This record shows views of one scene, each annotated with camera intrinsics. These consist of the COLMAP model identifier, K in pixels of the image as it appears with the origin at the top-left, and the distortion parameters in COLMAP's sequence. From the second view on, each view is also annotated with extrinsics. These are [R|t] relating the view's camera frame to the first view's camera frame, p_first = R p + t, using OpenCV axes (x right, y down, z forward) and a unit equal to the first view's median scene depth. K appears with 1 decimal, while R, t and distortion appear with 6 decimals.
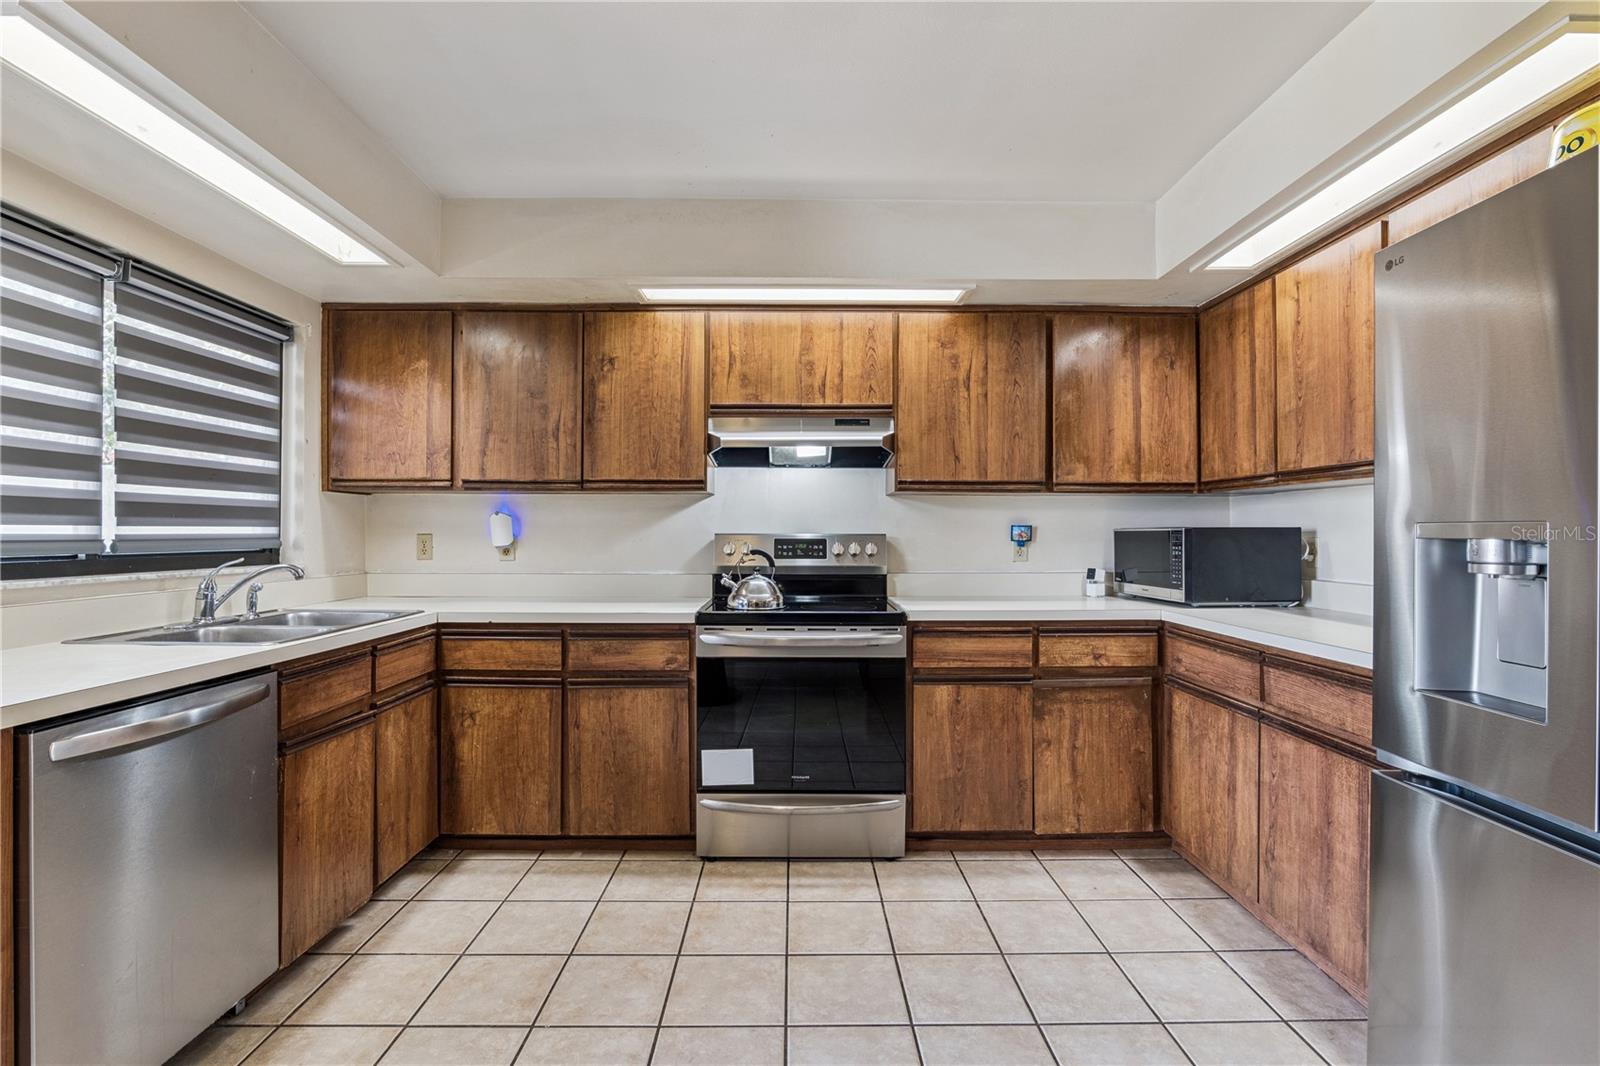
lens RADIAL K [[744.9, 0, 803.3], [0, 744.9, 532.9], [0, 0, 1]] dist [-0.025005, 0.007595]
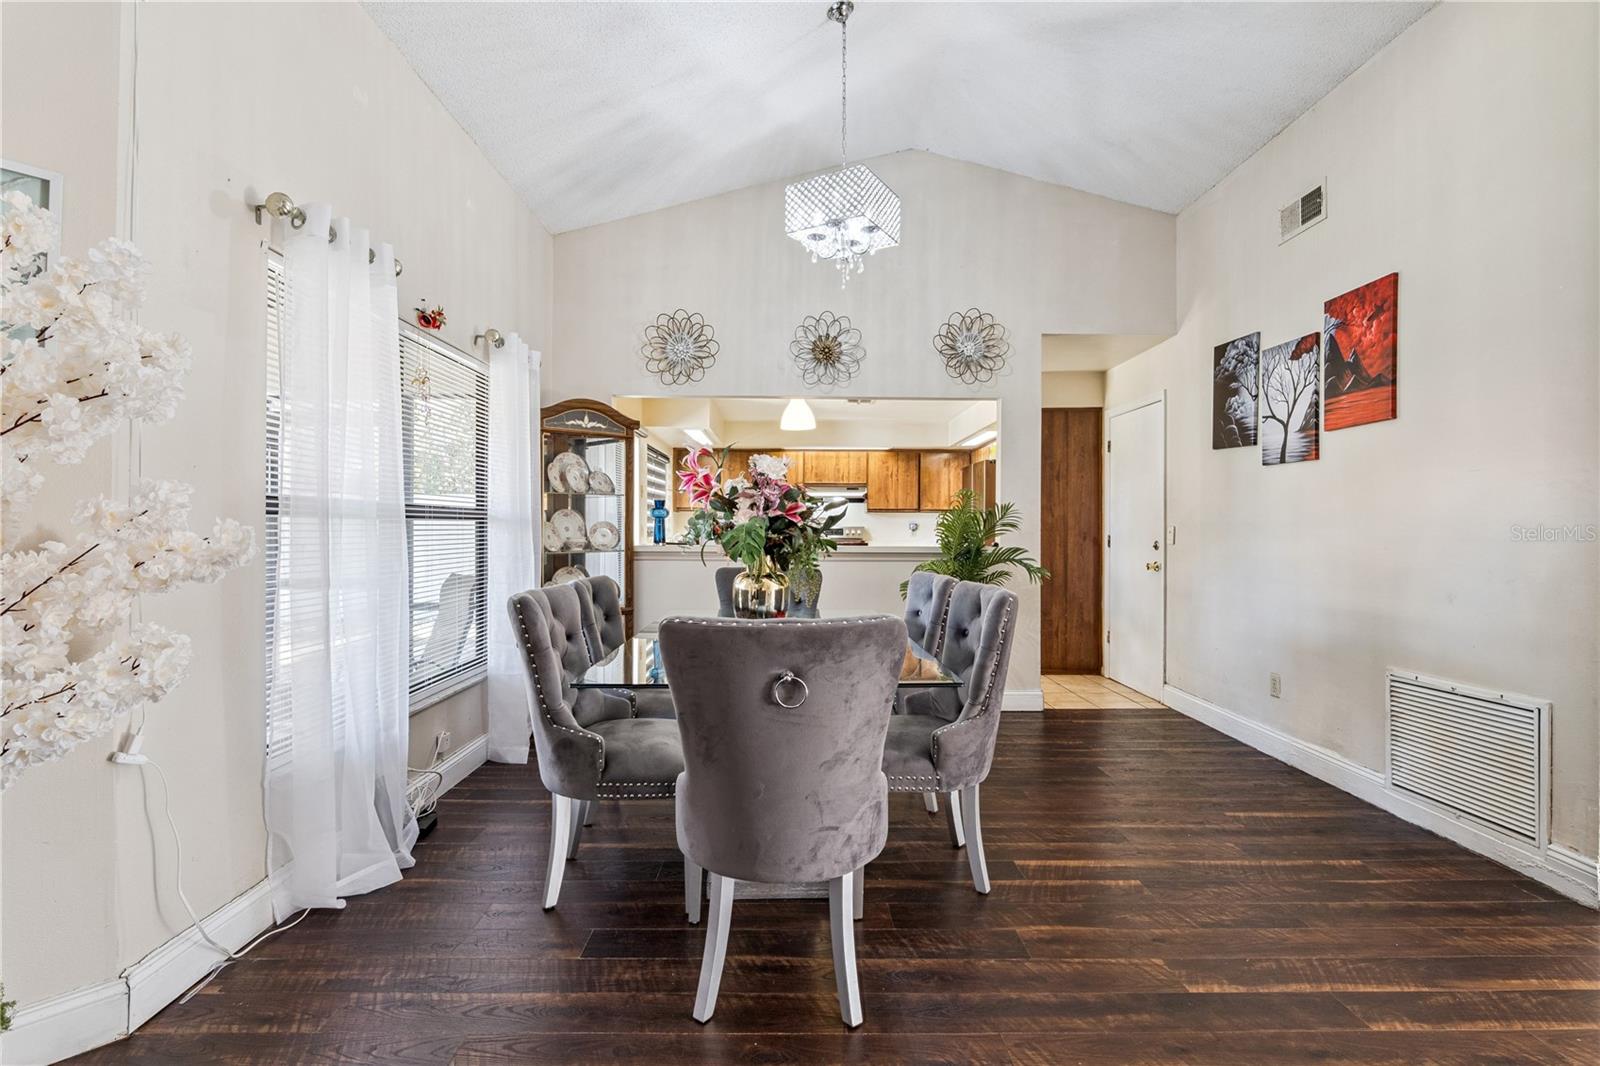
lens RADIAL K [[748.6, 0, 790.4], [0, 748.6, 529.0], [0, 0, 1]] dist [-0.024169, 0.007301]
pose [[0.999950, 0.002965, -0.009590, -0.169822], [-0.002967, 0.999996, -0.000268, 0.014003], [0.009590, 0.000297, 0.999954, -2.199352]]
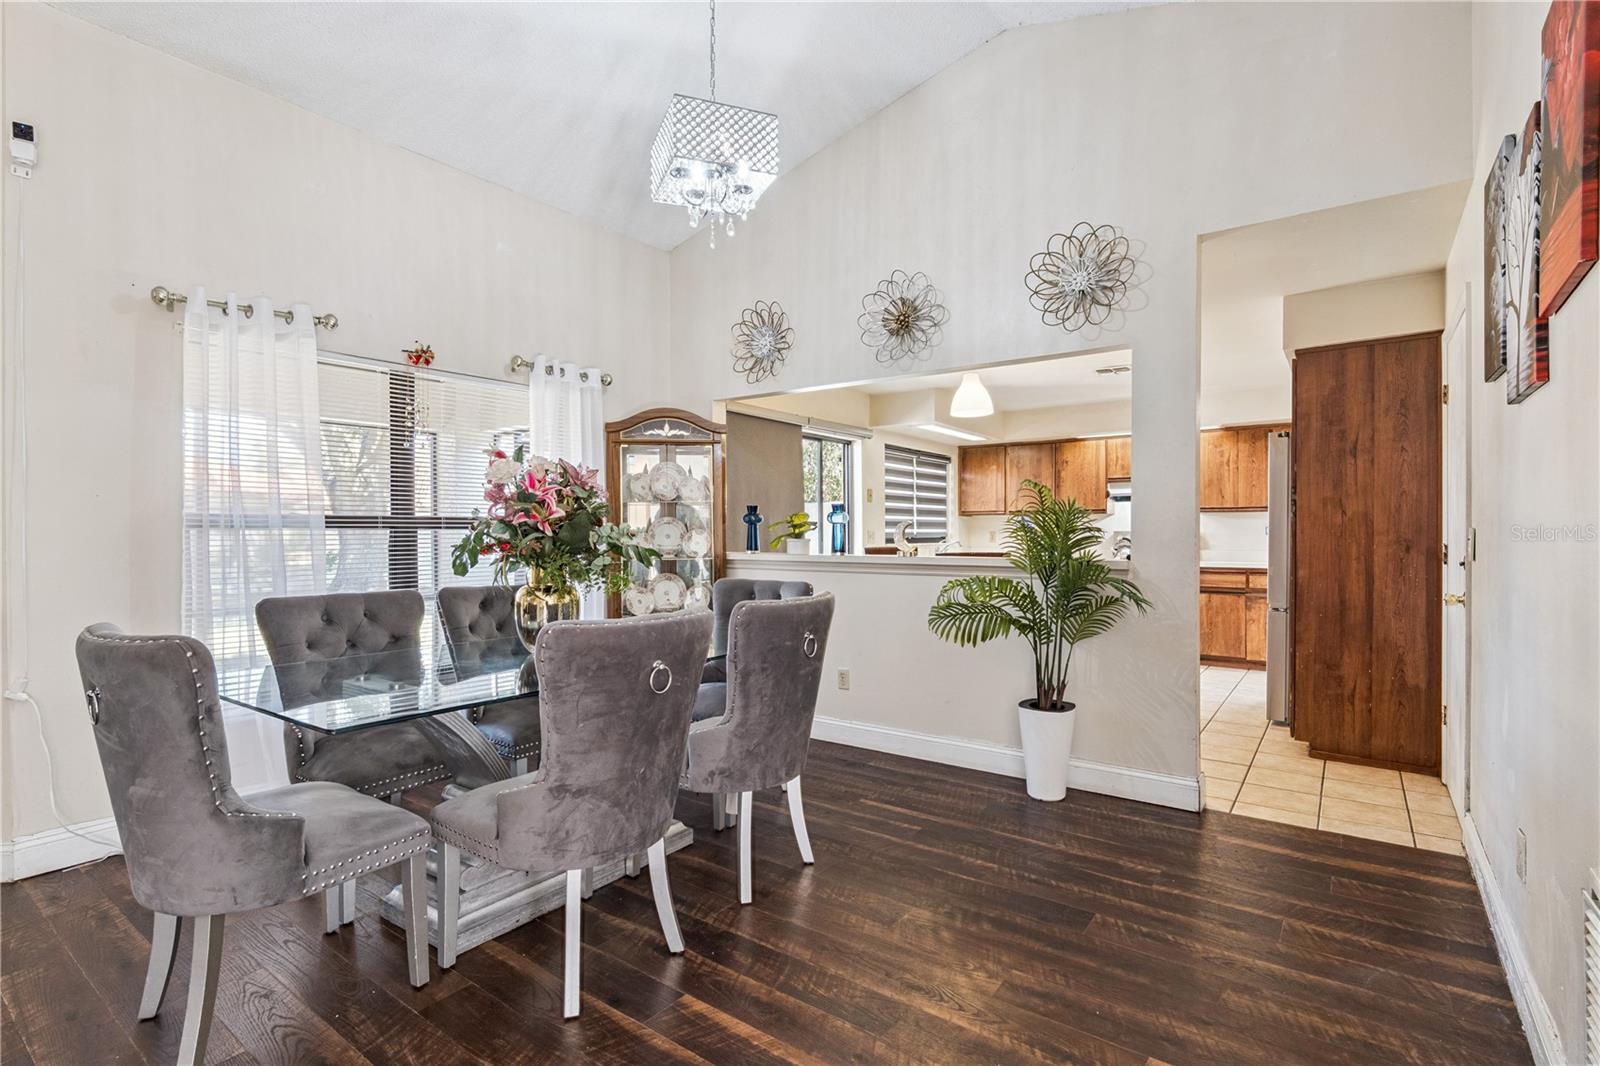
lens RADIAL K [[760.6, 0, 799.6], [0, 760.6, 539.2], [0, 0, 1]] dist [-0.016584, 0.000250]
pose [[0.797964, 0.002709, -0.602700, 0.619638], [0.001262, 0.999980, 0.006166, 0.011205], [0.602704, -0.005681, 0.797944, -1.735058]]
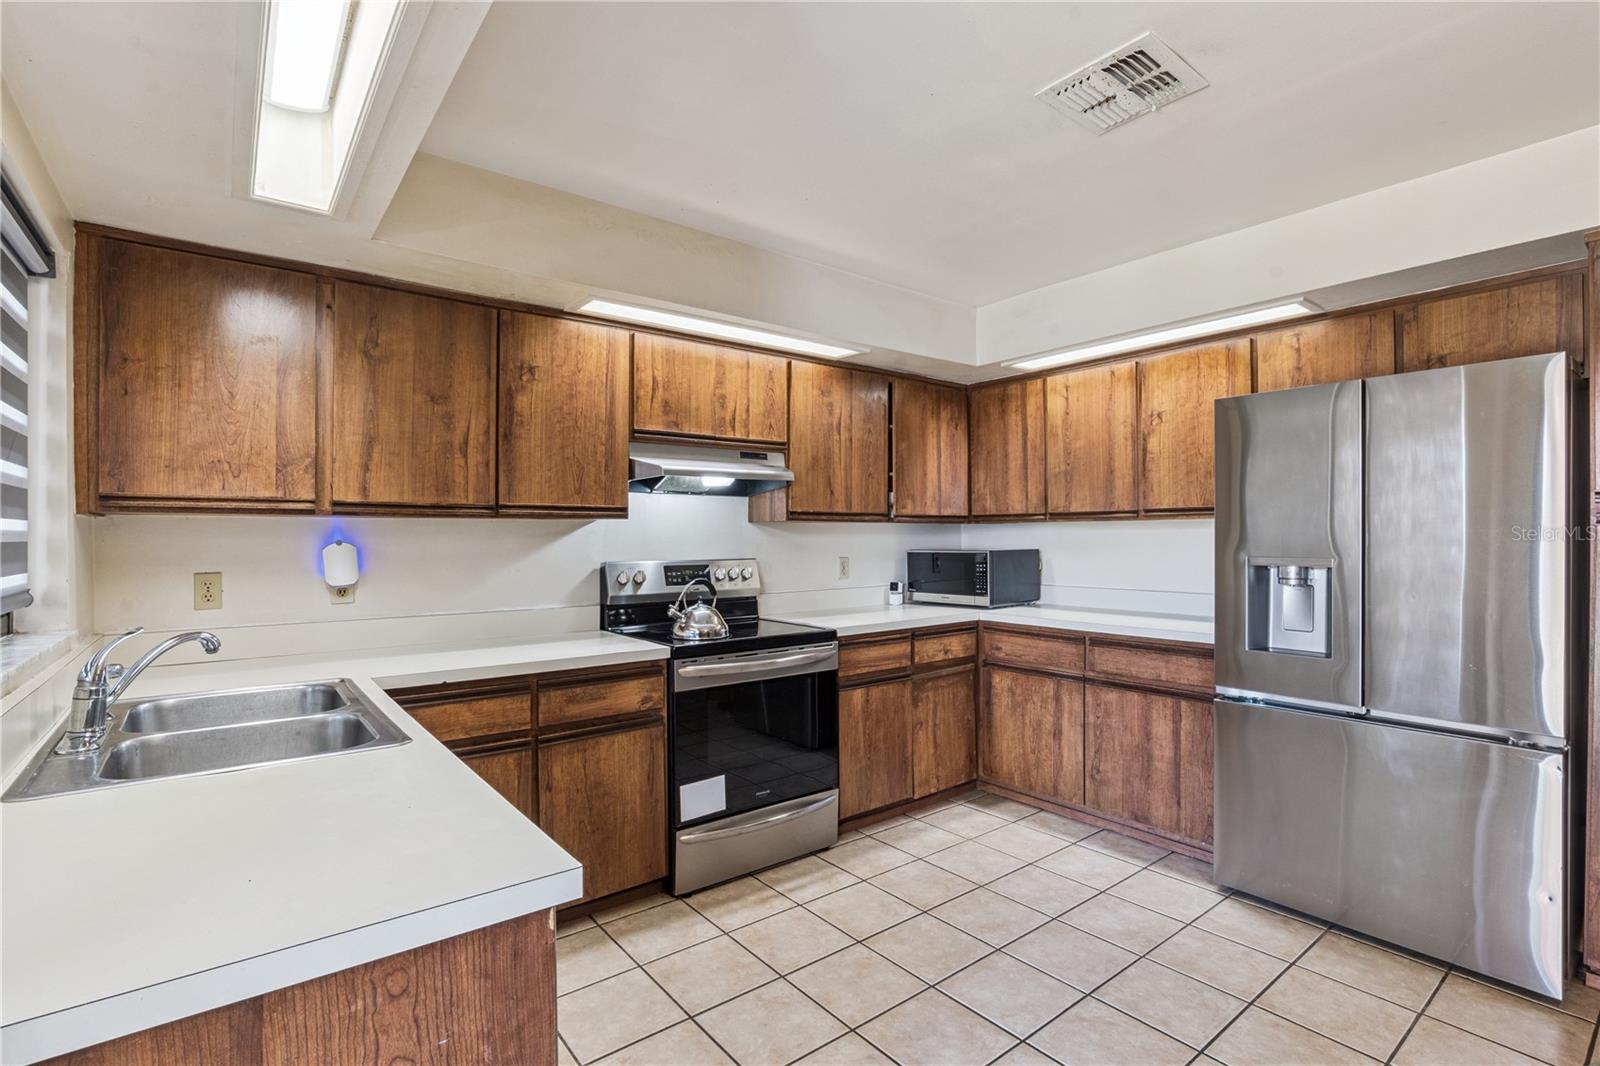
lens RADIAL K [[751.5, 0, 801.4], [0, 751.5, 535.6], [0, 0, 1]] dist [-0.025224, 0.007047]
pose [[0.793322, -0.004473, 0.608786, -0.598370], [0.005531, 0.999985, 0.000139, -0.037500], [-0.608777, 0.003257, 0.793335, 0.114250]]
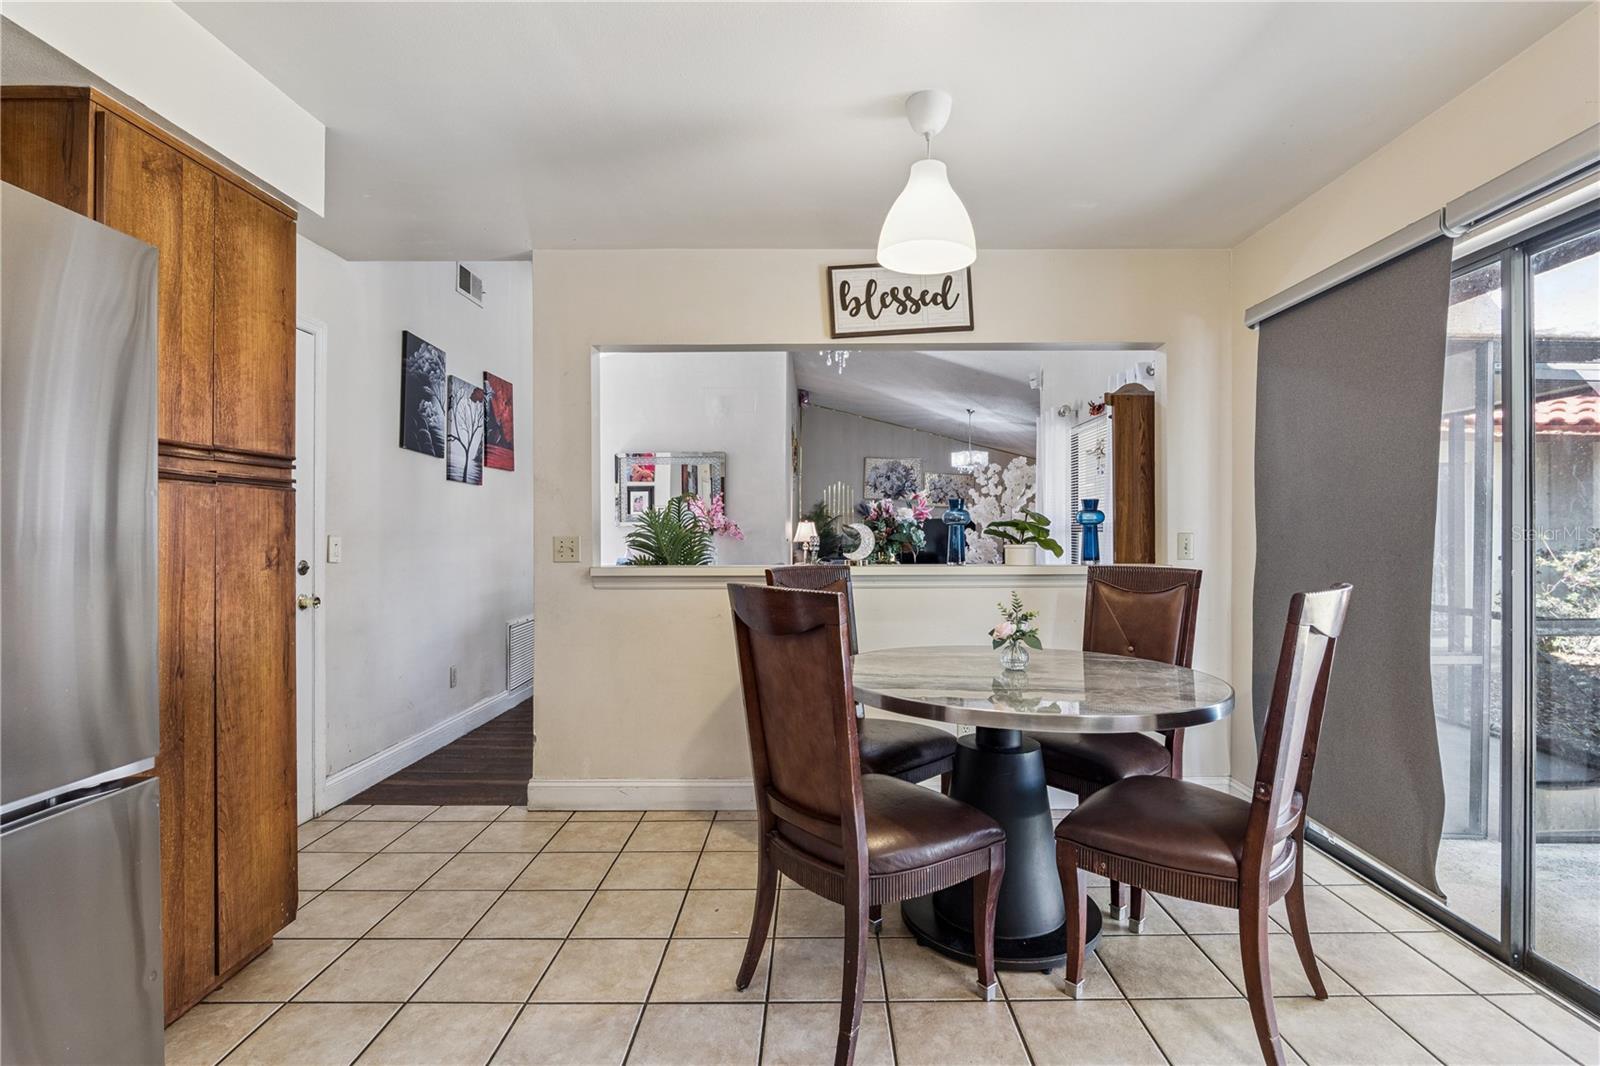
lens RADIAL K [[745.2, 0, 823.5], [0, 745.2, 536.2], [0, 0, 1]] dist [-0.001490, -0.000143]
pose [[-0.999973, 0.000951, 0.007354, -0.067341], [0.000981, 0.999991, 0.004064, 0.000484], [-0.007350, 0.004071, -0.999965, 0.797932]]
